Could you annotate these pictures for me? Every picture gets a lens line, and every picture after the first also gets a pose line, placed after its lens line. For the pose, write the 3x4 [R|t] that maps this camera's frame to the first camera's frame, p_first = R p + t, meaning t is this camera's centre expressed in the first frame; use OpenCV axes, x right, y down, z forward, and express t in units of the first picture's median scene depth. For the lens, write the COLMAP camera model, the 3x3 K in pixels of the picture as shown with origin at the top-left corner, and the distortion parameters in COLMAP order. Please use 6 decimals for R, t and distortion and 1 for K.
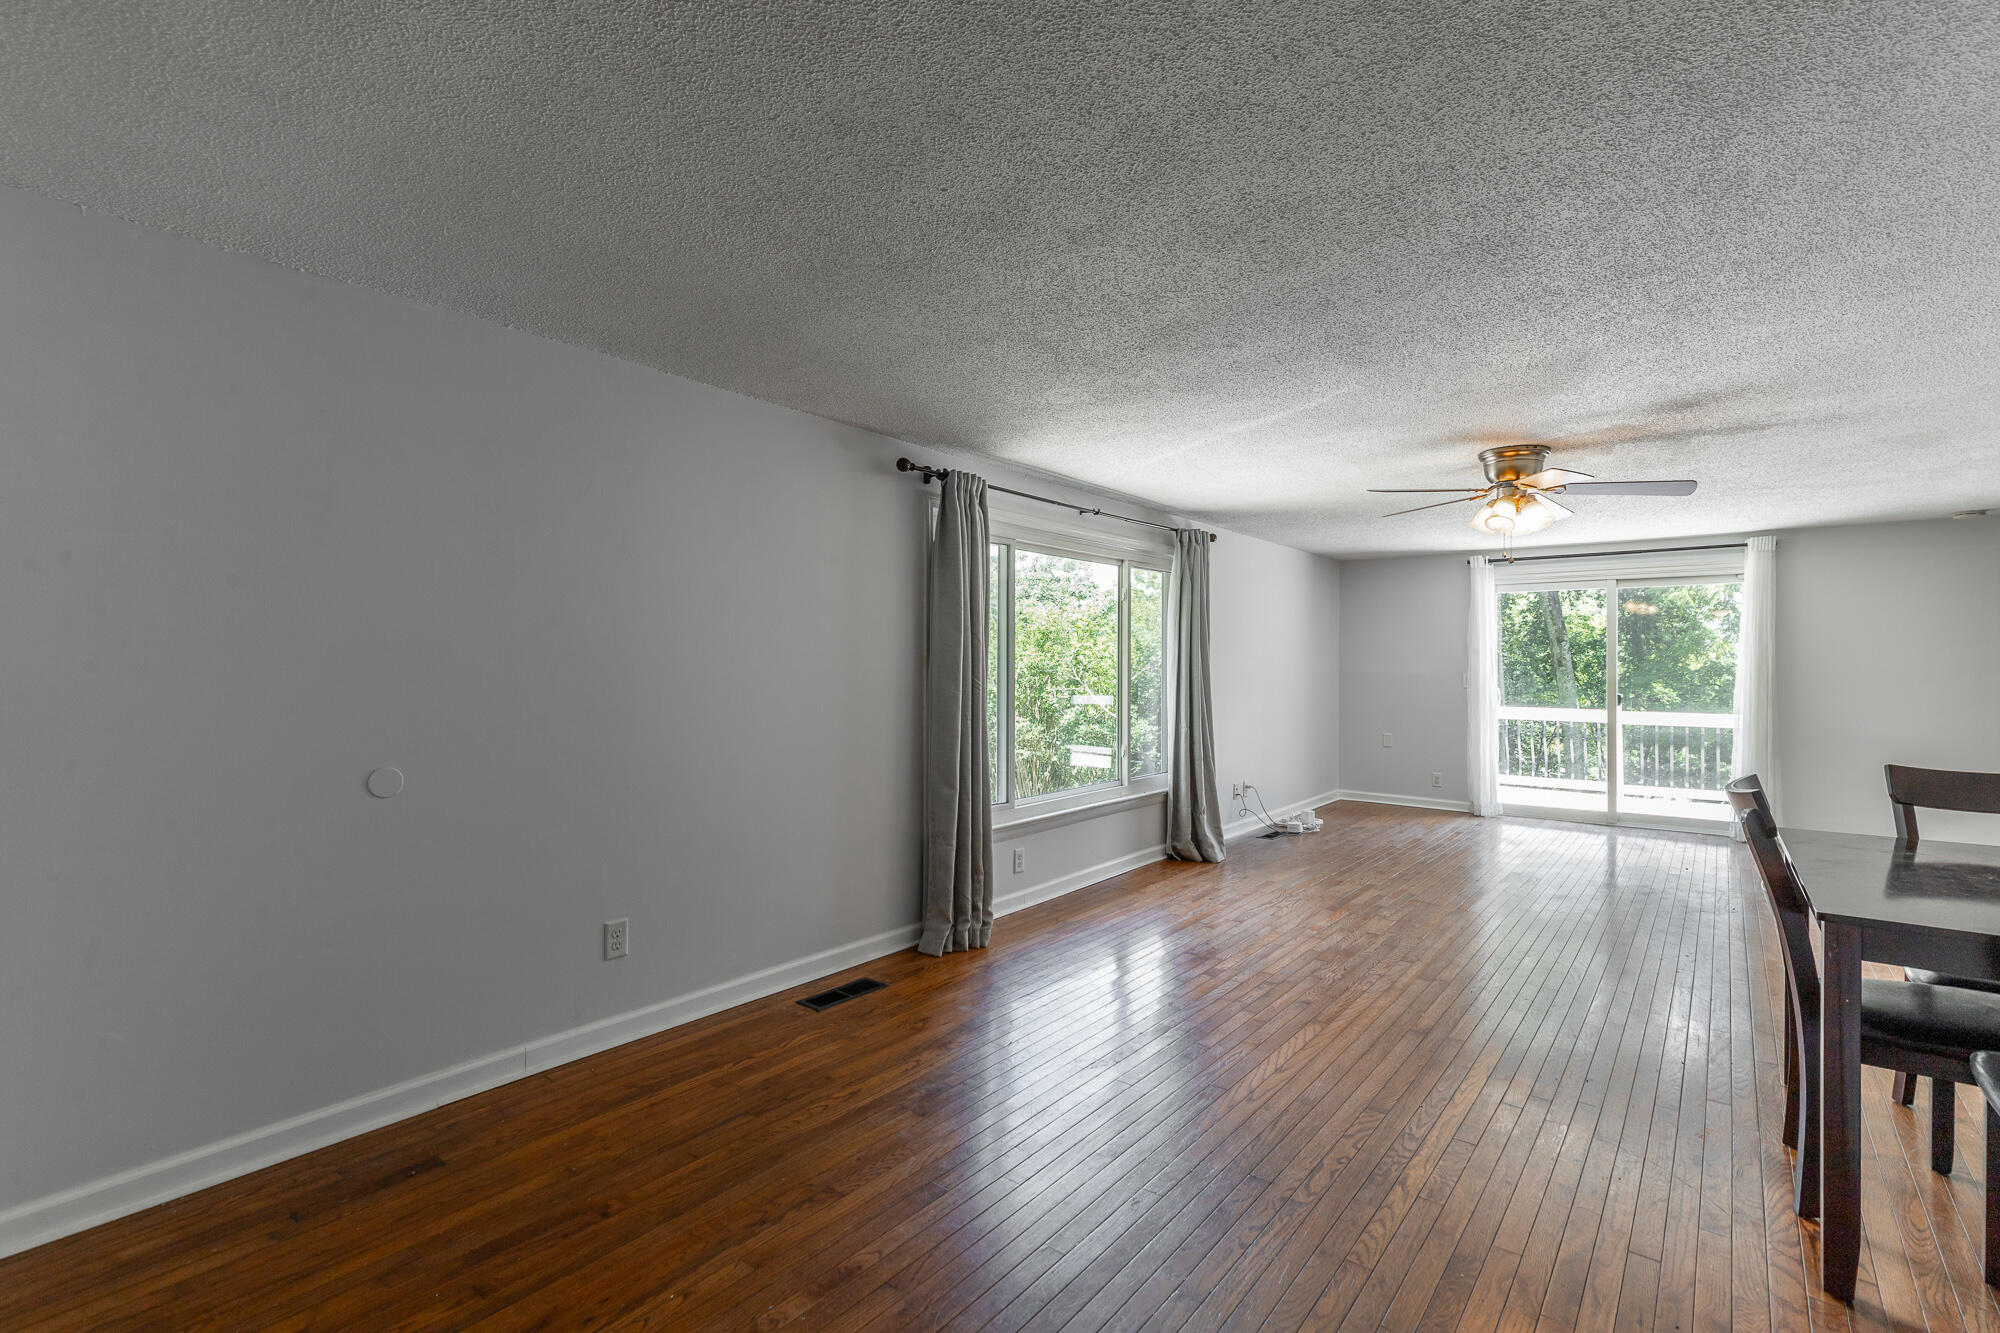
lens RADIAL K [[913.6, 0, 998.6], [0, 913.6, 665.8], [0, 0, 1]] dist [0.009691, -0.000981]
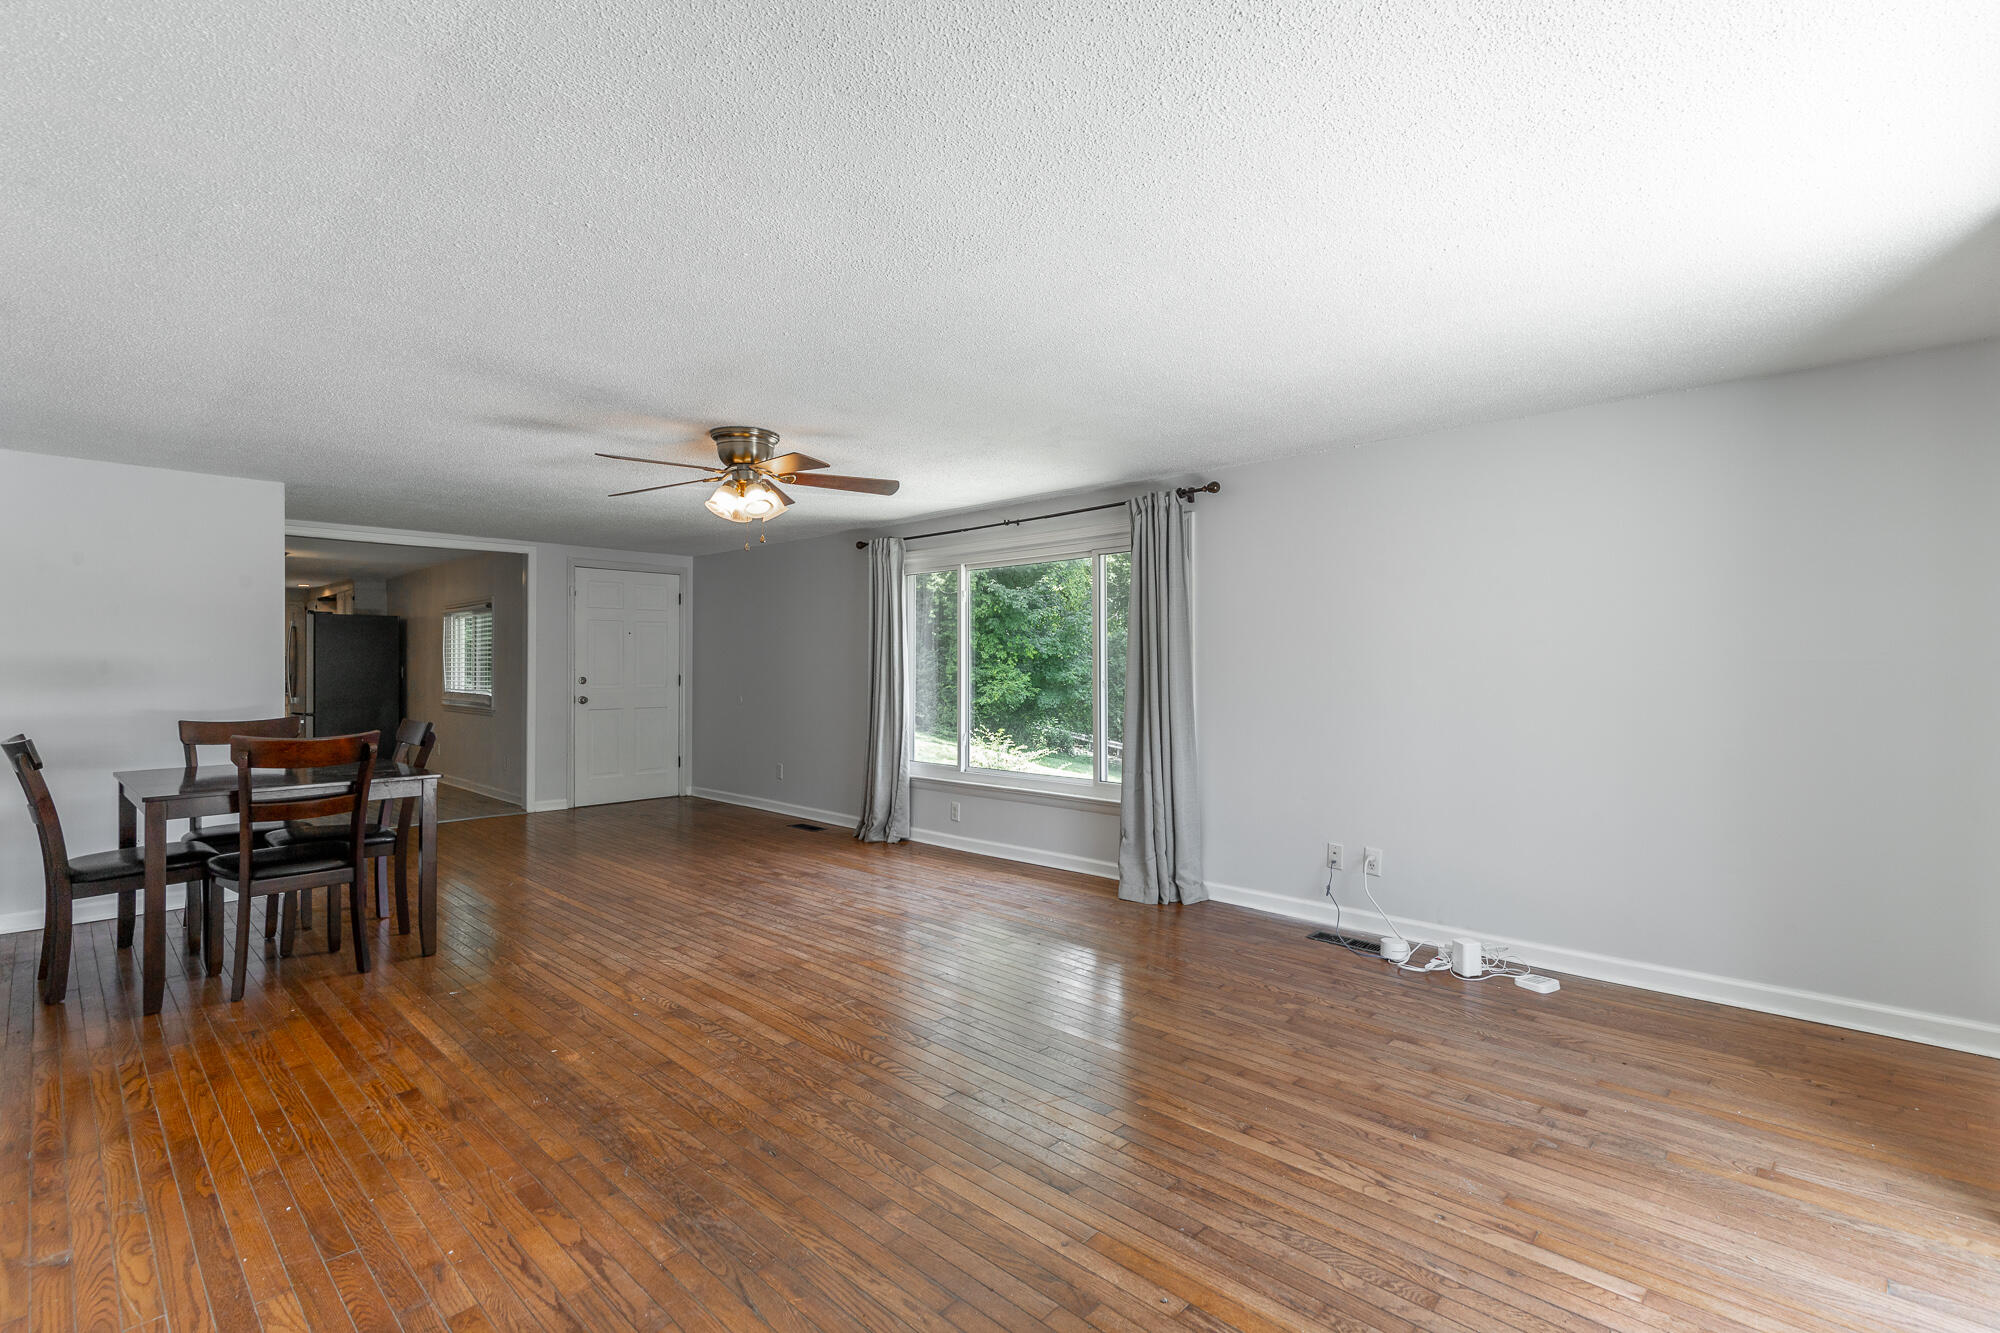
lens RADIAL K [[913.6, 0, 999.7], [0, 913.6, 663.7], [0, 0, 1]] dist [0.009691, -0.000981]
pose [[0.083696, -0.003900, 0.996484, -0.661430], [0.008075, 0.999962, 0.003235, -0.003787], [-0.996459, 0.007776, 0.083724, -0.713872]]
